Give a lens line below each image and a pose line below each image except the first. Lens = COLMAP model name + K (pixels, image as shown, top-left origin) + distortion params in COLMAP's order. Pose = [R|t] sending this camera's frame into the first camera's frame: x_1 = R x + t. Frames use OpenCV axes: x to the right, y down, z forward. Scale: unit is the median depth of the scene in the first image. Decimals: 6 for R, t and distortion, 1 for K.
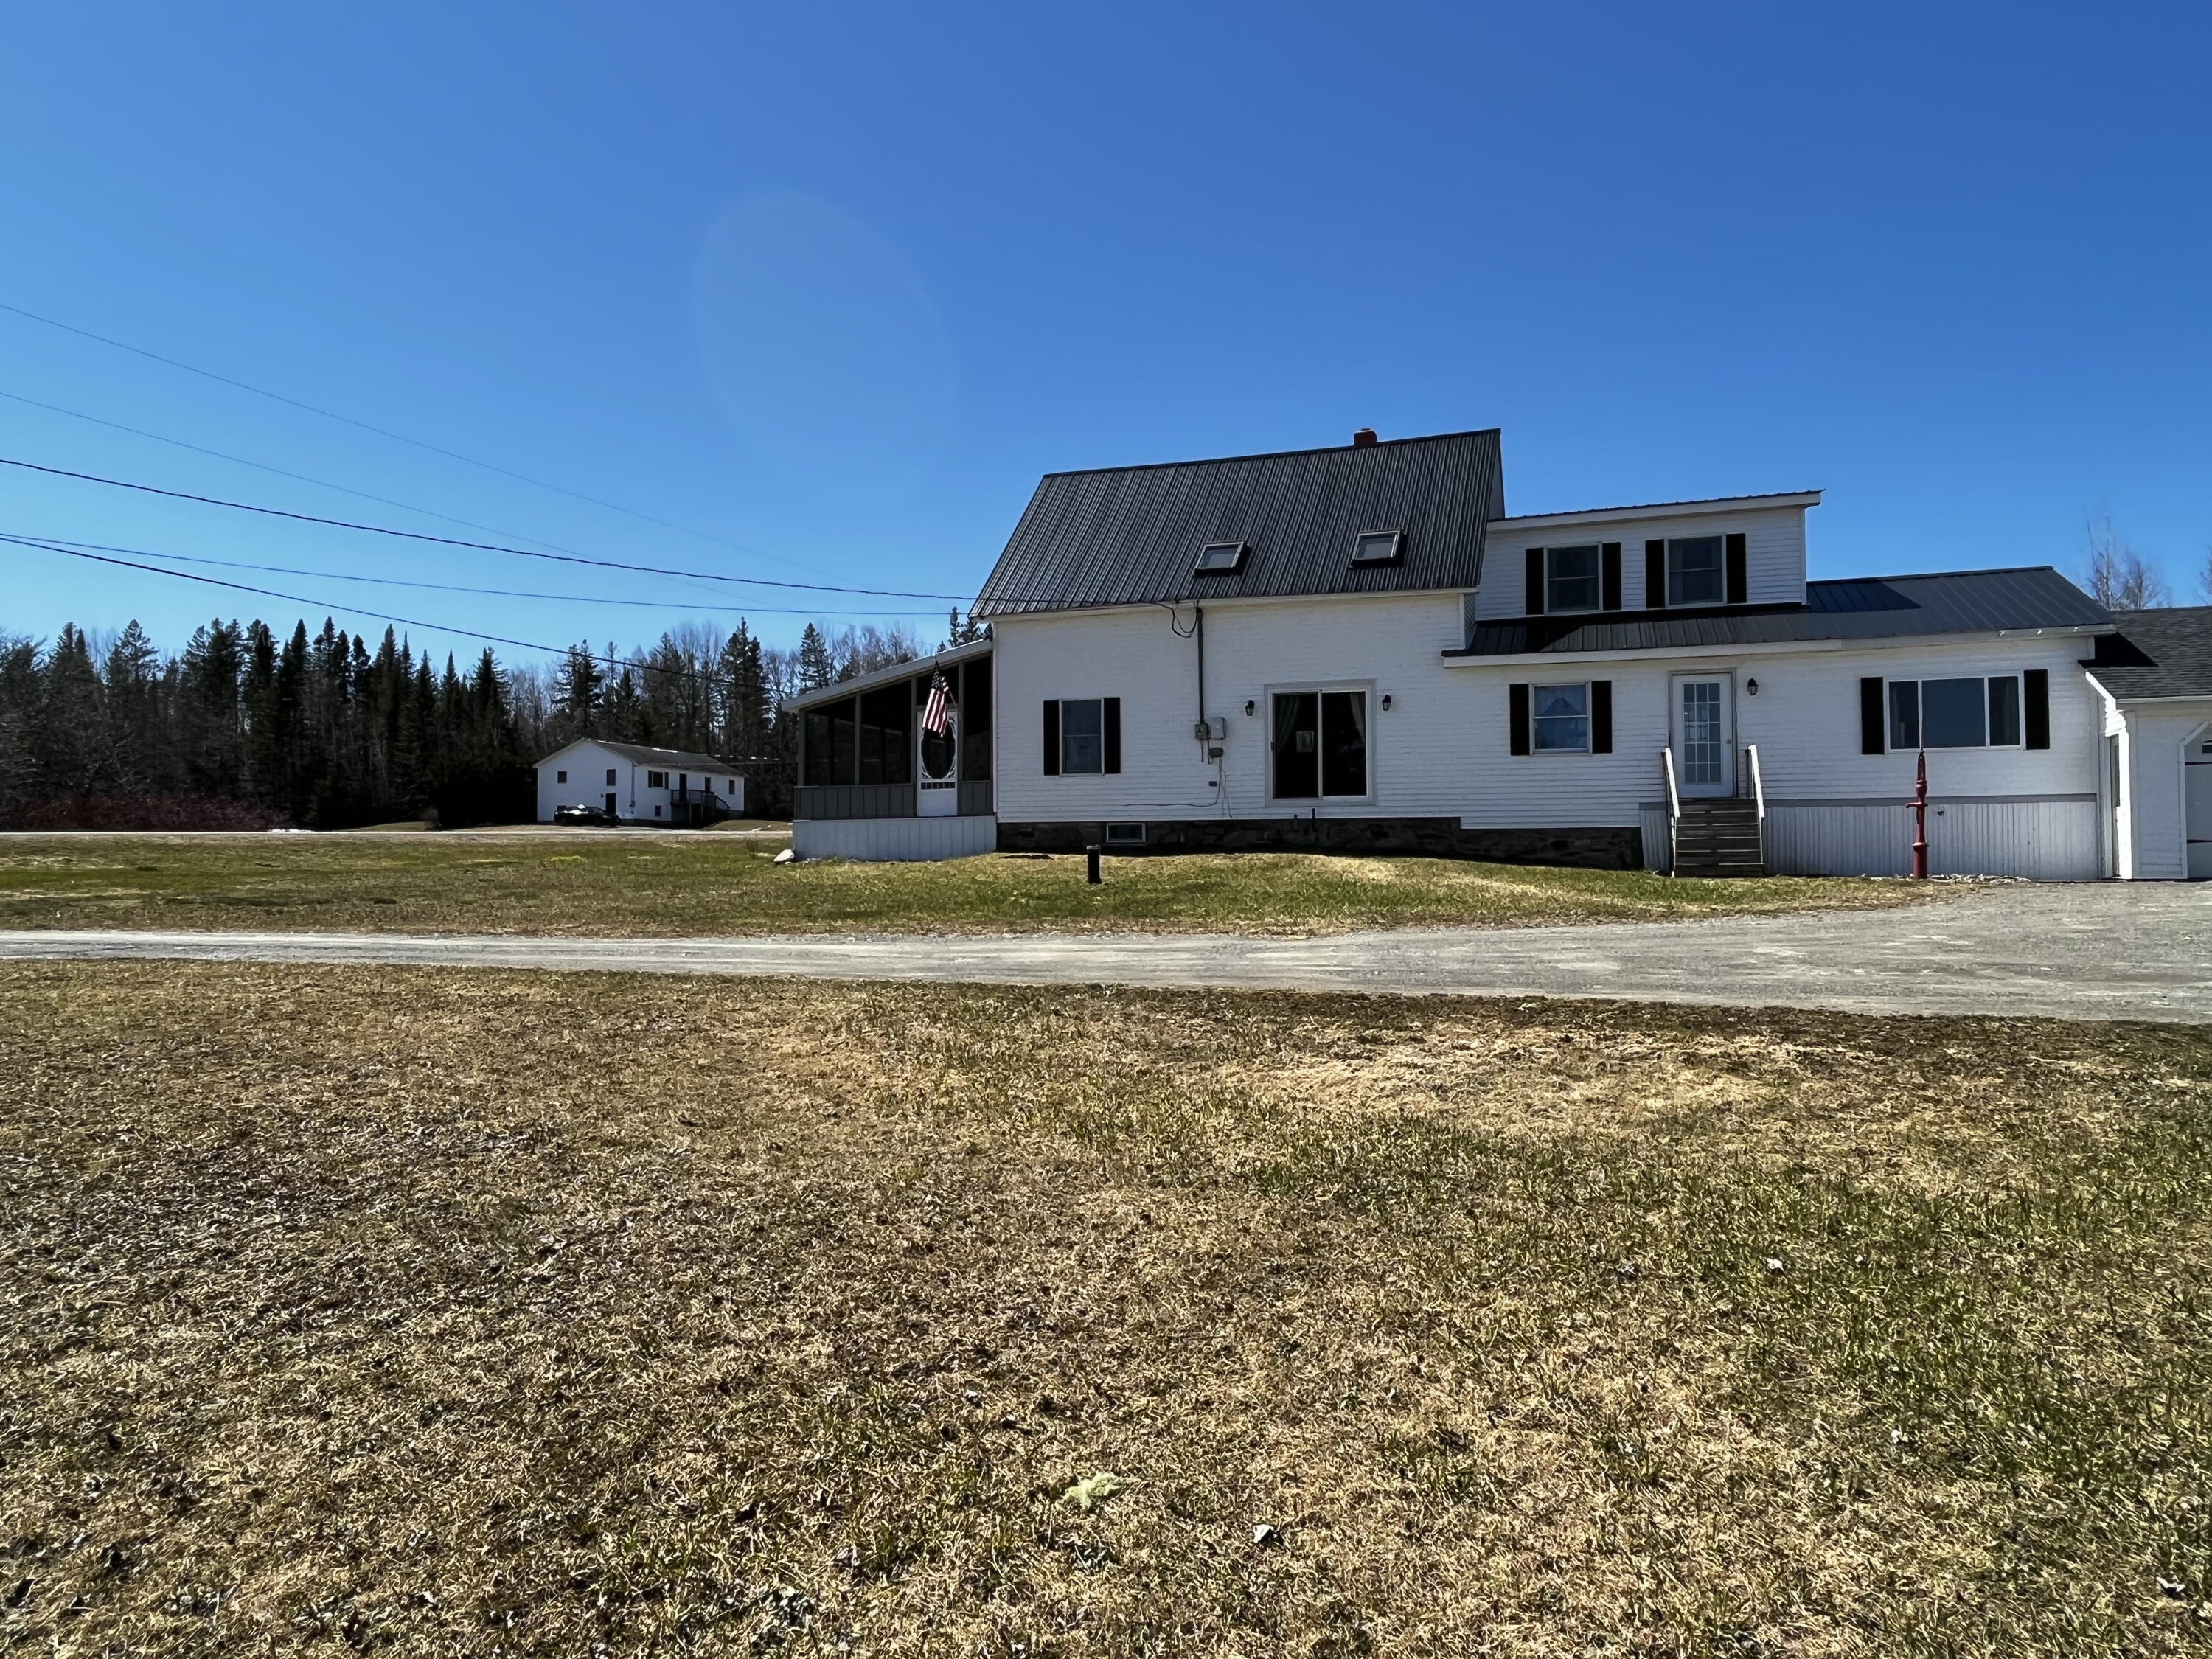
lens RADIAL K [[1409.7, 0, 1106.0], [0, 1409.7, 829.5], [0, 0, 1]] dist [0.004415, -0.034293]
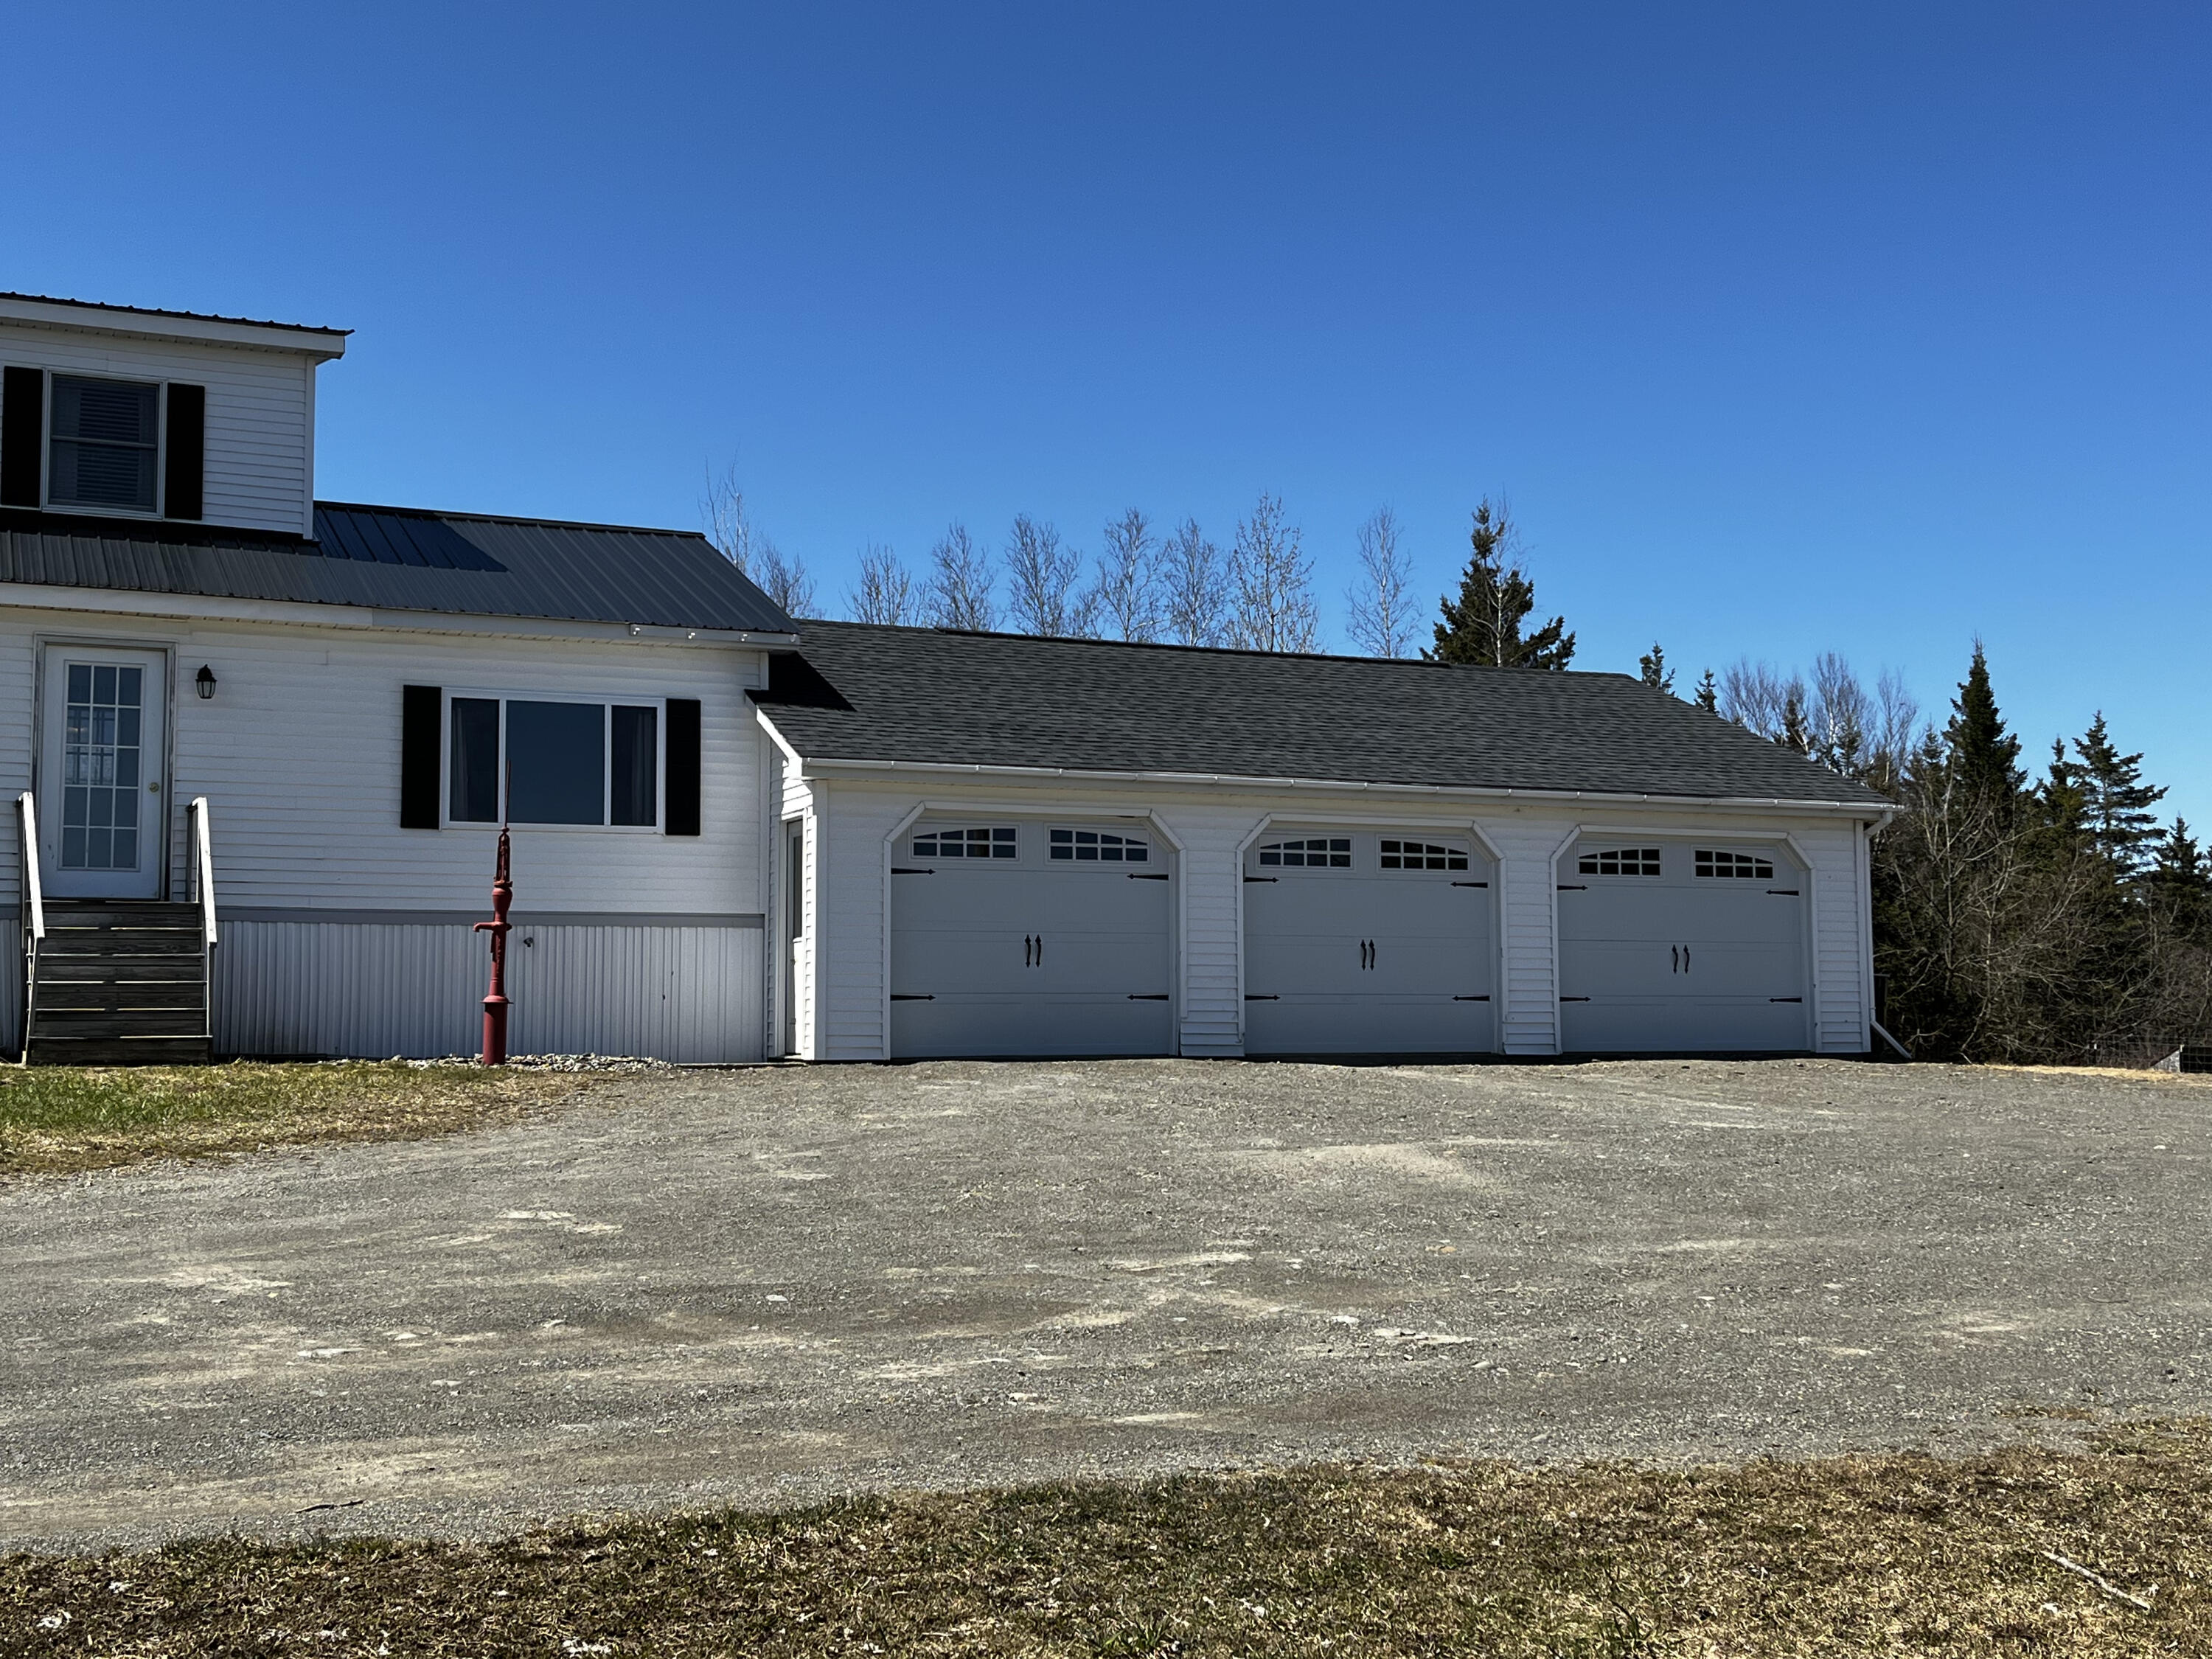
lens RADIAL K [[2391.4, 0, 1106.0], [0, 2391.4, 829.5], [0, 0, 1]] dist [0.010073, 0.005428]
pose [[0.704781, 0.055459, 0.707254, 0.079417], [-0.021258, 0.998143, -0.057085, -0.006208], [-0.709107, 0.025198, 0.704651, 0.162031]]
